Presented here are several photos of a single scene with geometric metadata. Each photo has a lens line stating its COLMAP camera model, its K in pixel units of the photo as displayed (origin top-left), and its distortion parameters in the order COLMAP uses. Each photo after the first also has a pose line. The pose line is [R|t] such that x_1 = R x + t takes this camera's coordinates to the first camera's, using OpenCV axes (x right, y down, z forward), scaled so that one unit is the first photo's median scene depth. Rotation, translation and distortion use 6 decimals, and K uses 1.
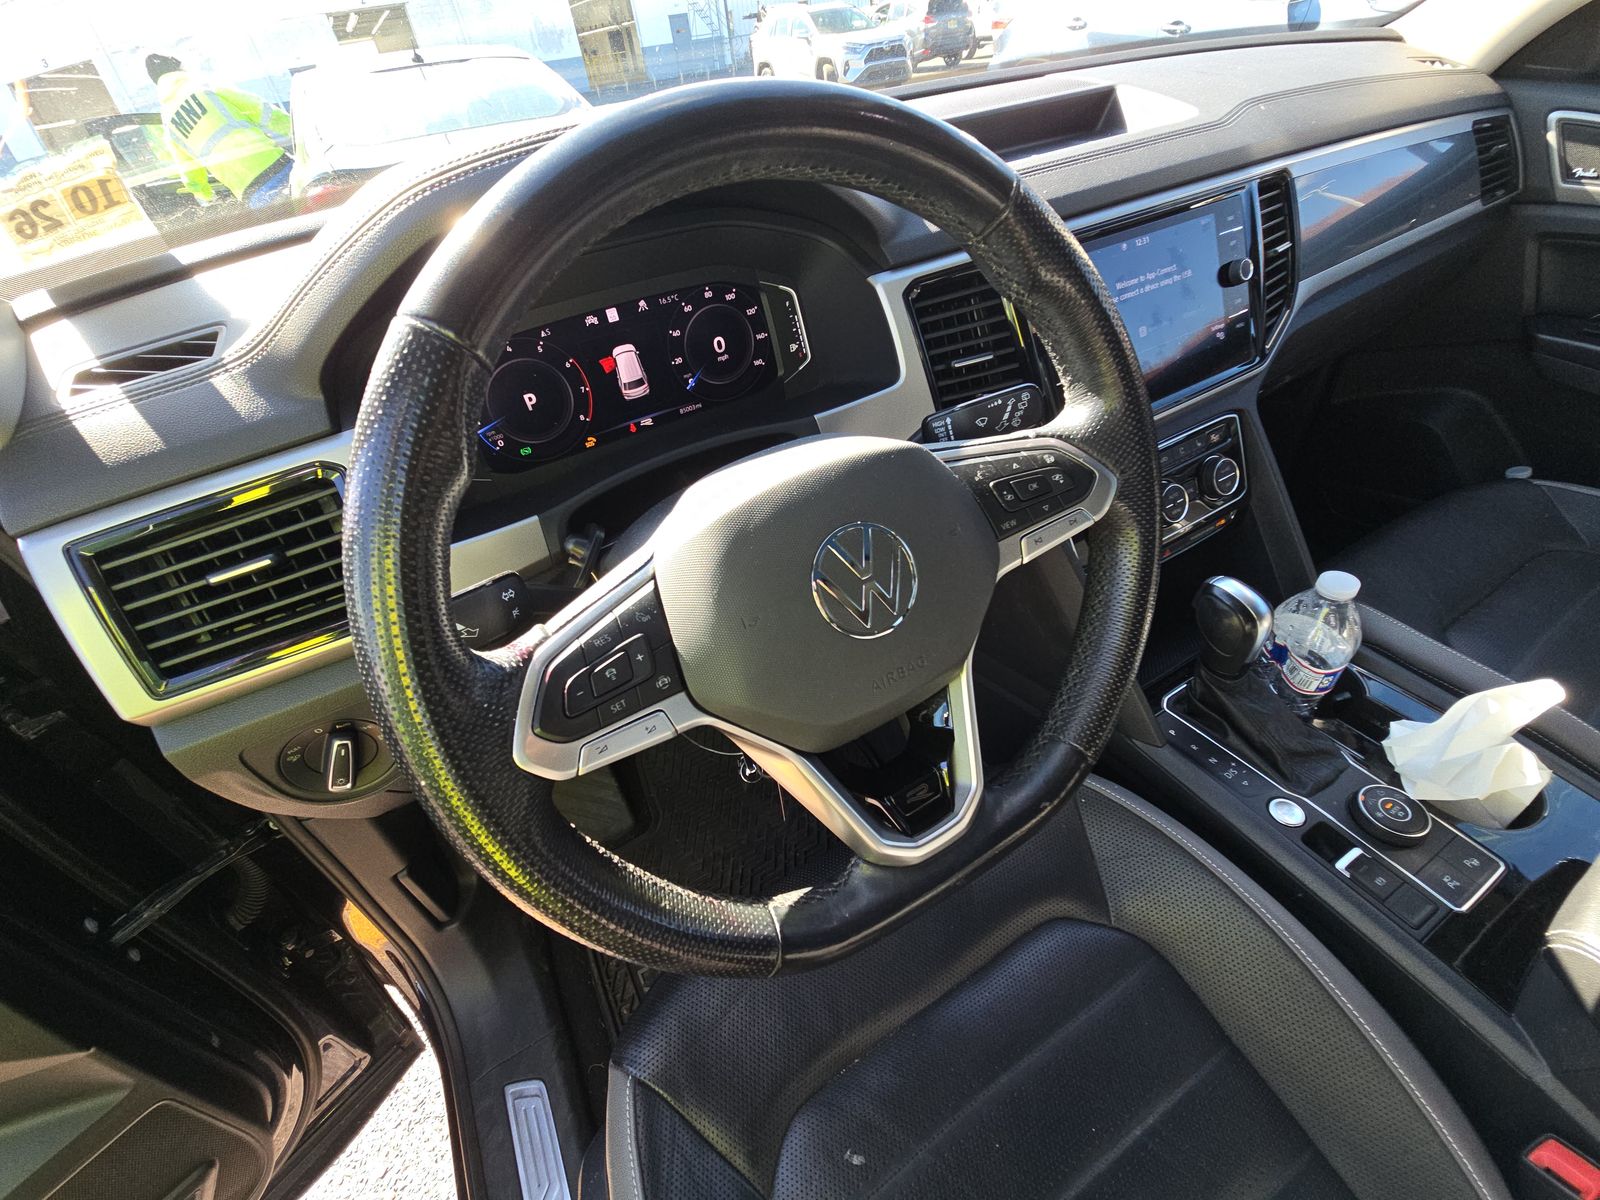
lens RADIAL K [[645.9, 0, 791.9], [0, 645.9, 604.3], [0, 0, 1]] dist [0.004762, -0.006829]
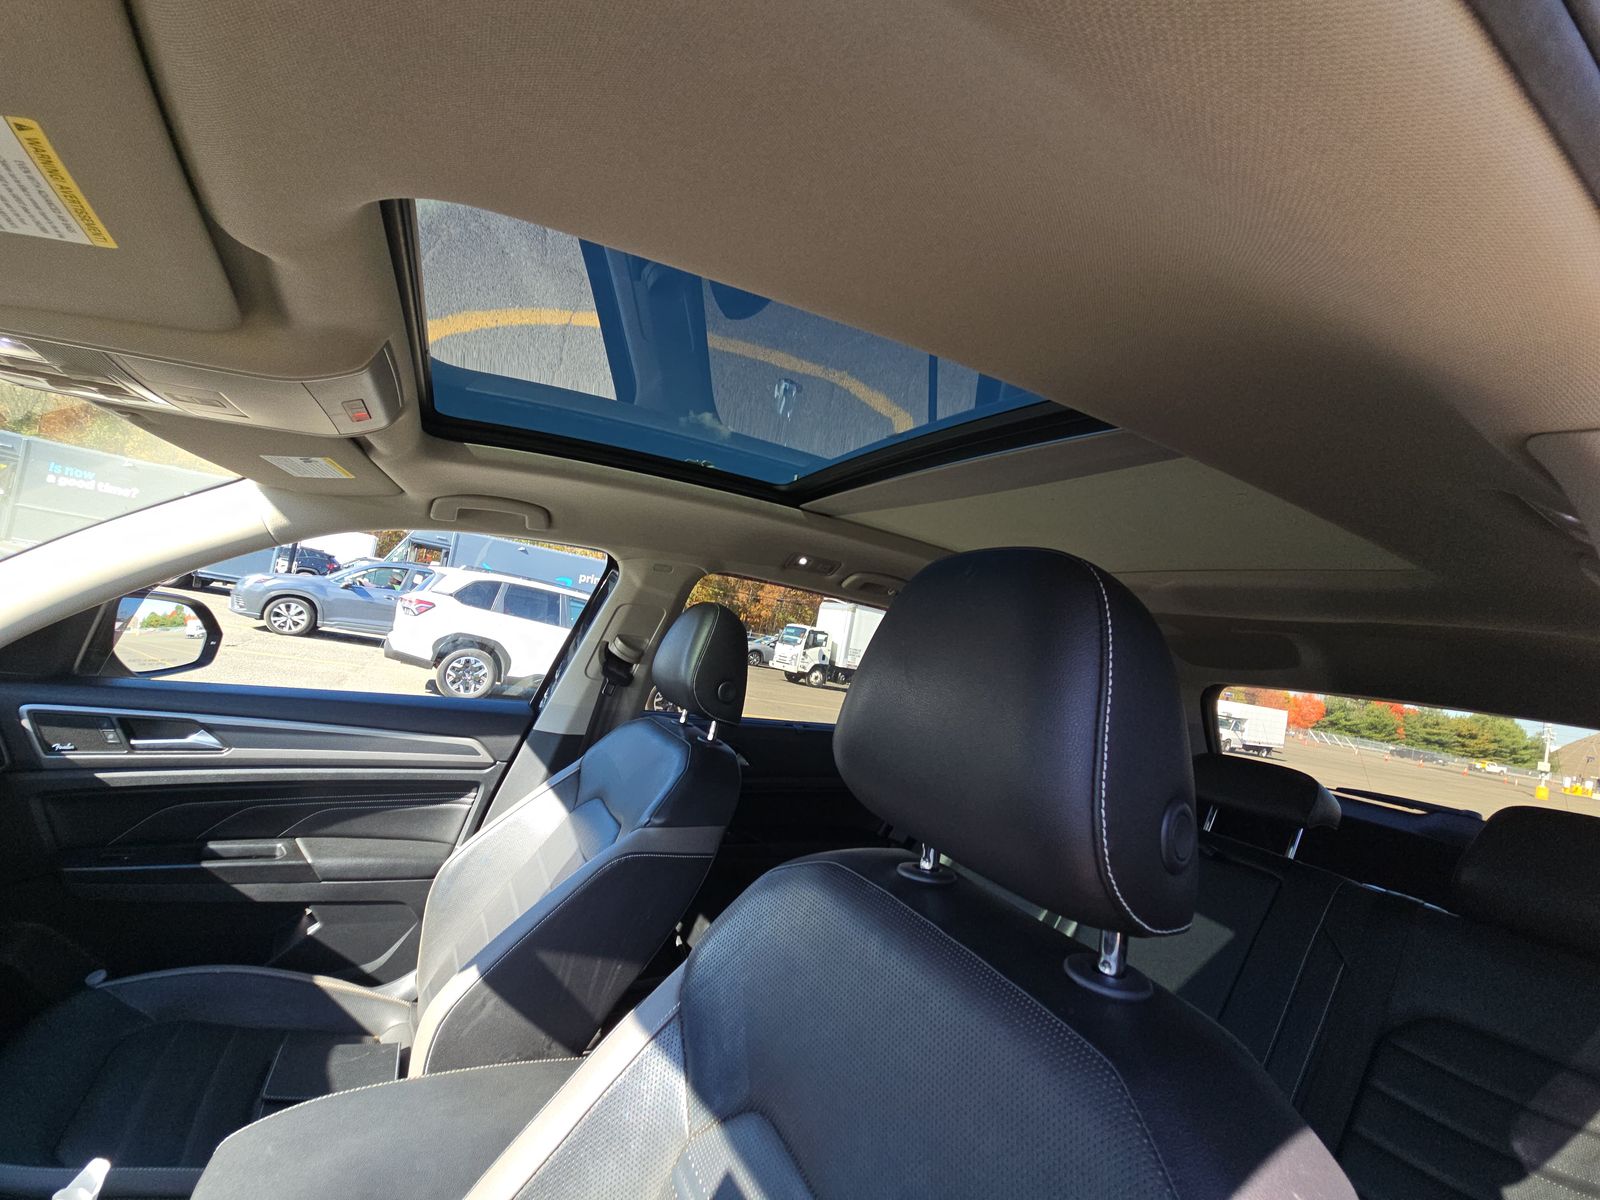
lens RADIAL K [[645.9, 0, 789.8], [0, 645.9, 606.9], [0, 0, 1]] dist [0.004762, -0.006829]
pose [[0.006743, 0.168460, 0.985685, -0.153521], [0.513257, 0.845379, -0.147992, 0.067768], [-0.858209, 0.506908, -0.080762, -0.520078]]
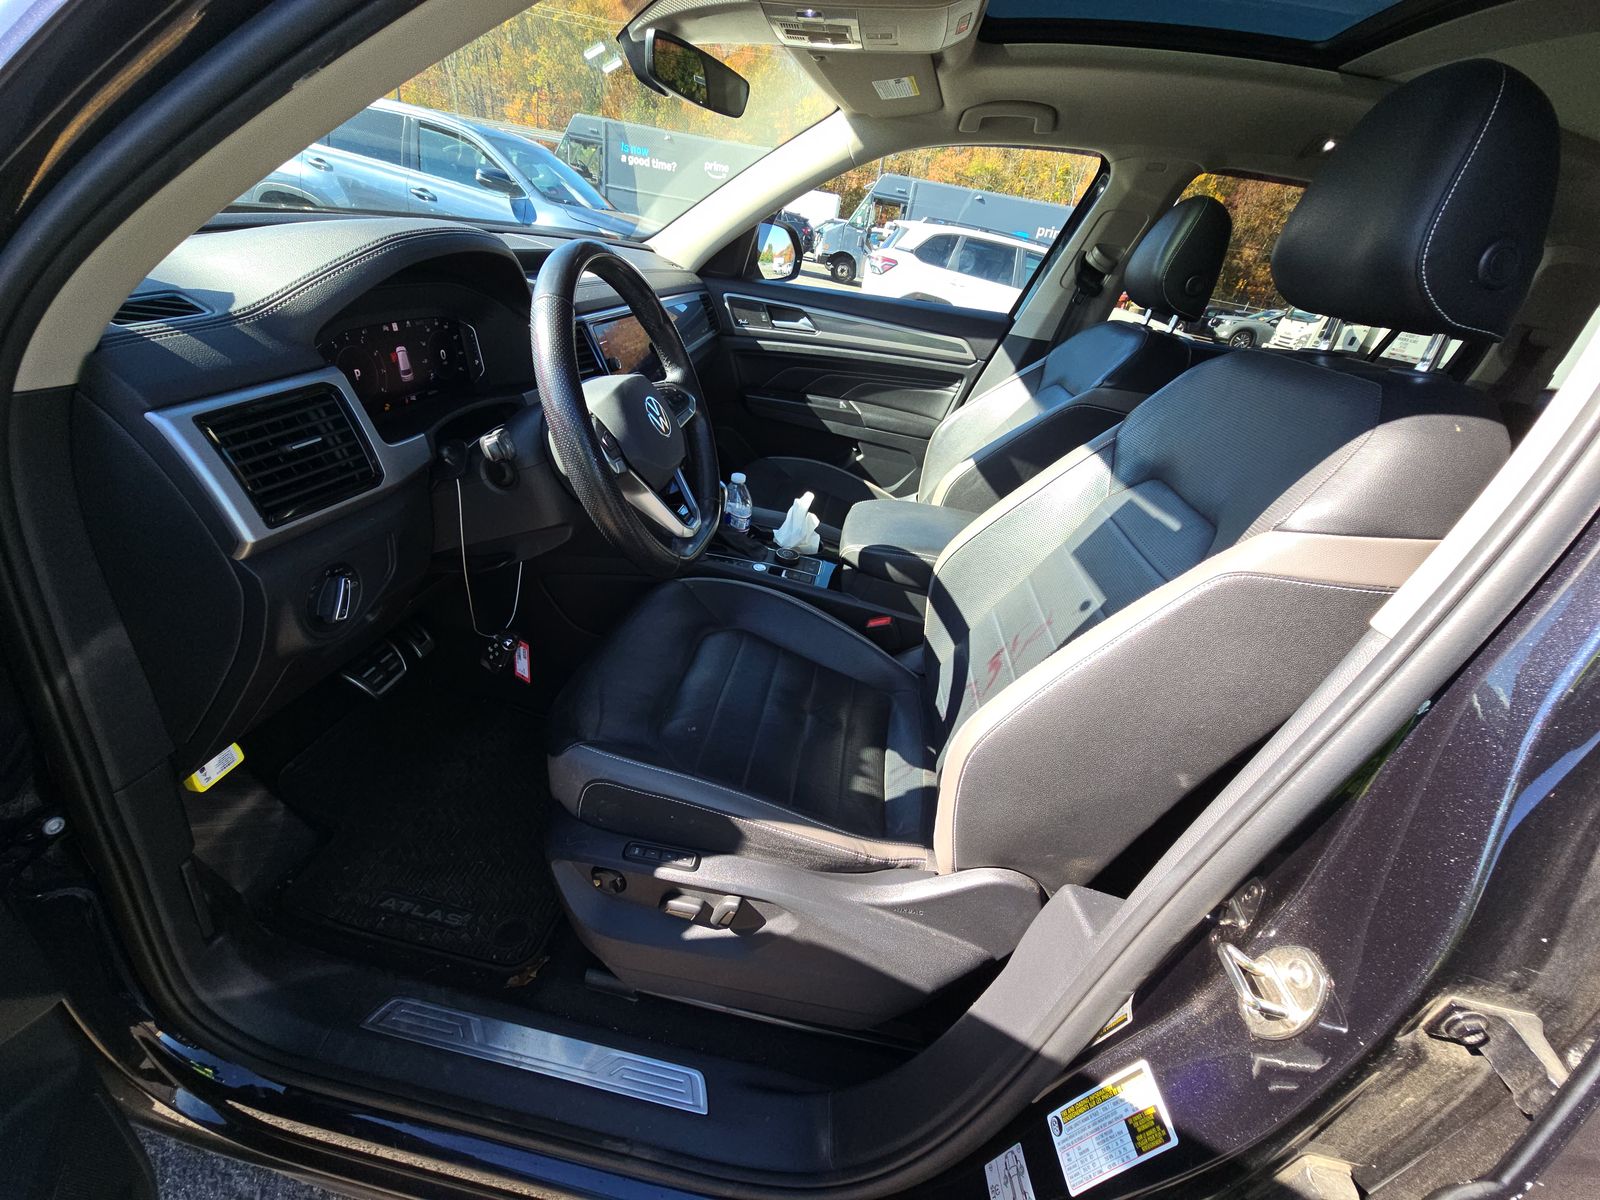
lens RADIAL K [[645.9, 0, 789.9], [0, 645.9, 608.0], [0, 0, 1]] dist [0.004762, -0.006829]
pose [[0.589605, -0.217651, 0.777814, -0.945430], [0.338362, 0.940991, 0.006823, 0.454469], [-0.733401, 0.259160, 0.628458, -0.467324]]
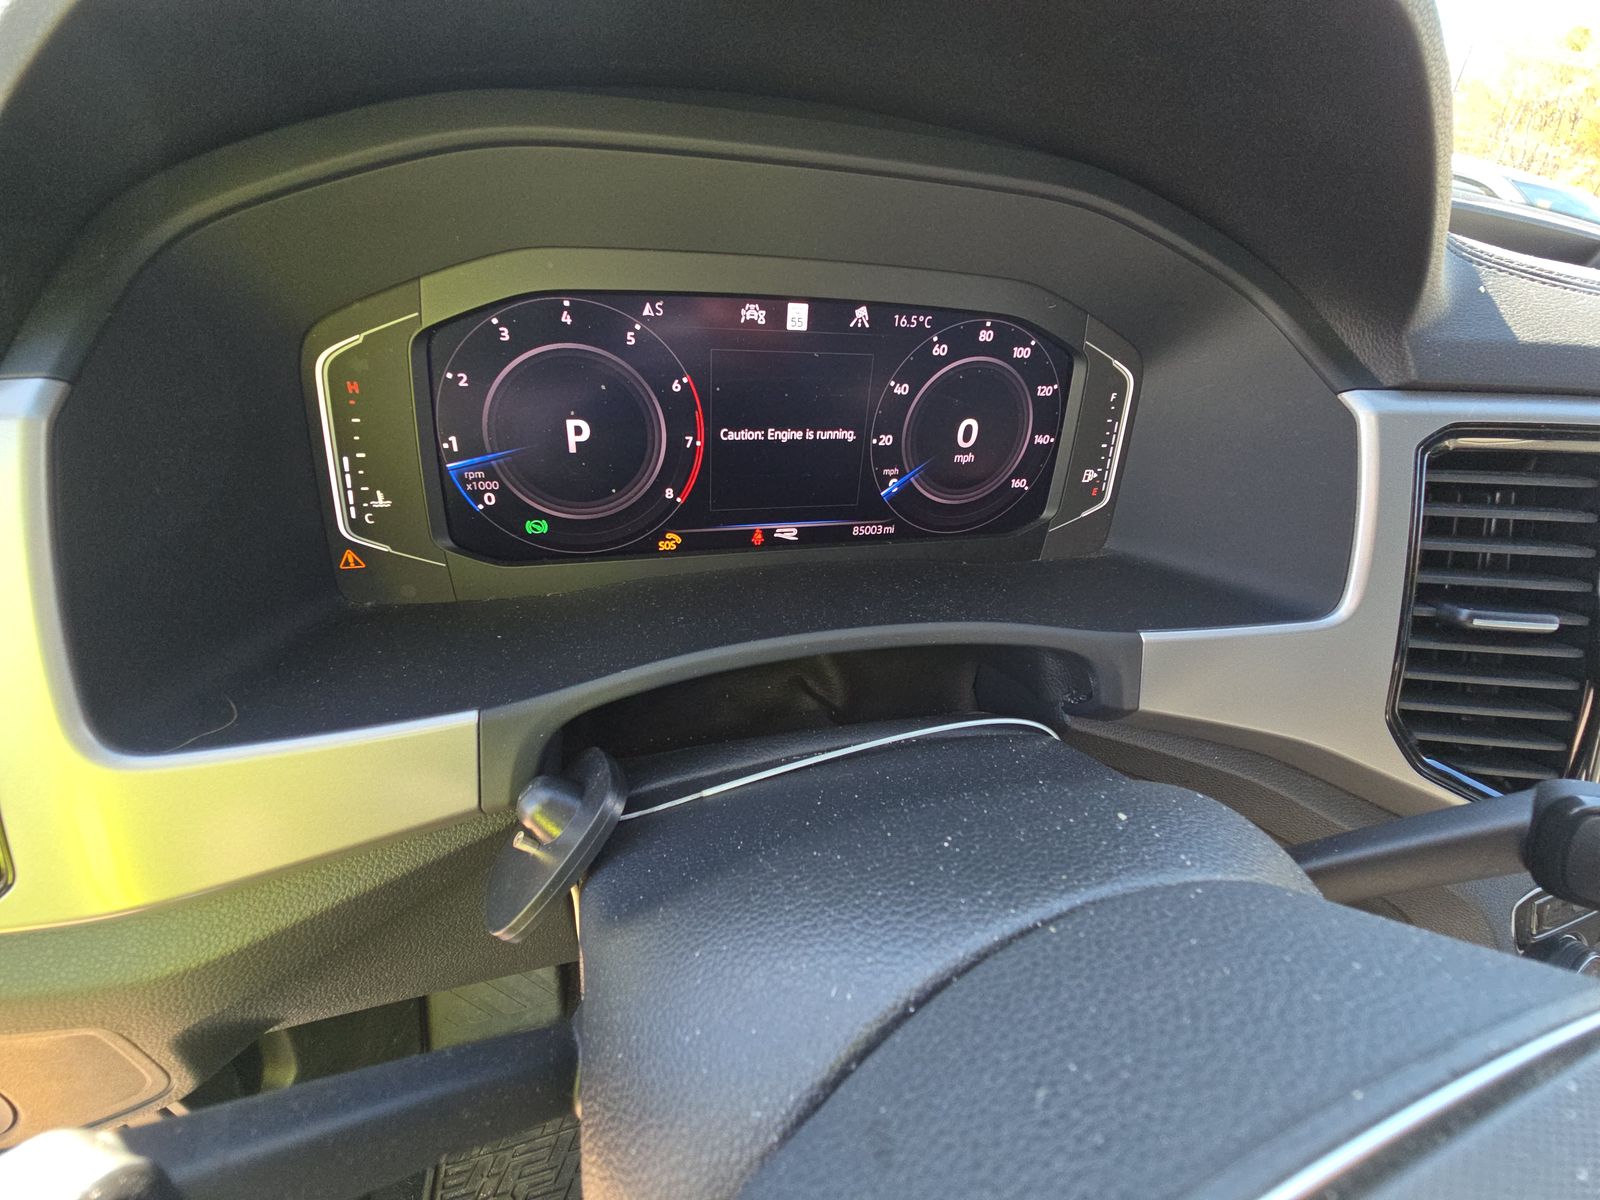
lens RADIAL K [[645.9, 0, 795.0], [0, 645.9, 599.8], [0, 0, 1]] dist [0.004762, -0.006829]
pose [[0.952548, 0.296098, -0.070560, -0.158208], [-0.302413, 0.946958, -0.108704, -0.169384], [0.034630, 0.124884, 0.991567, 0.475426]]
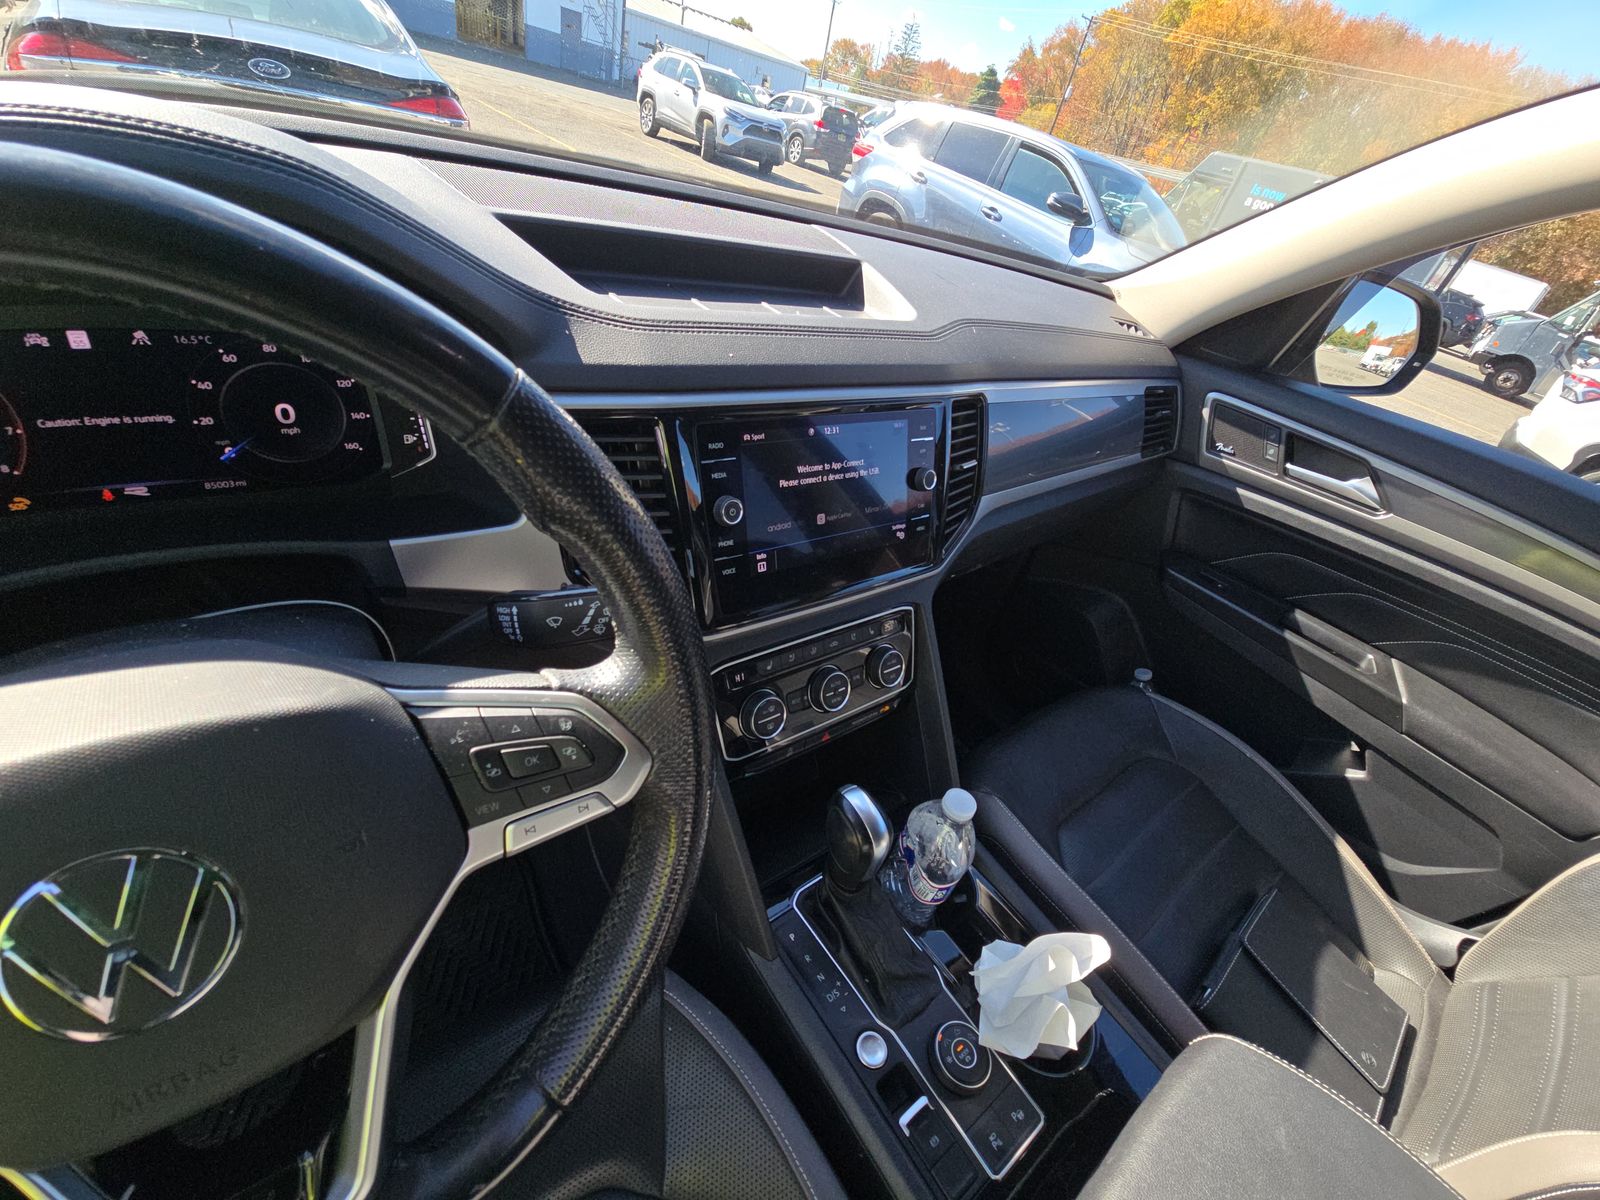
lens RADIAL K [[645.9, 0, 790.2], [0, 645.9, 610.0], [0, 0, 1]] dist [0.004762, -0.006829]
pose [[0.935107, 0.183330, 0.303257, 0.234310], [-0.165975, 0.982691, -0.082281, -0.203160], [-0.313092, 0.026608, 0.949350, 0.111413]]
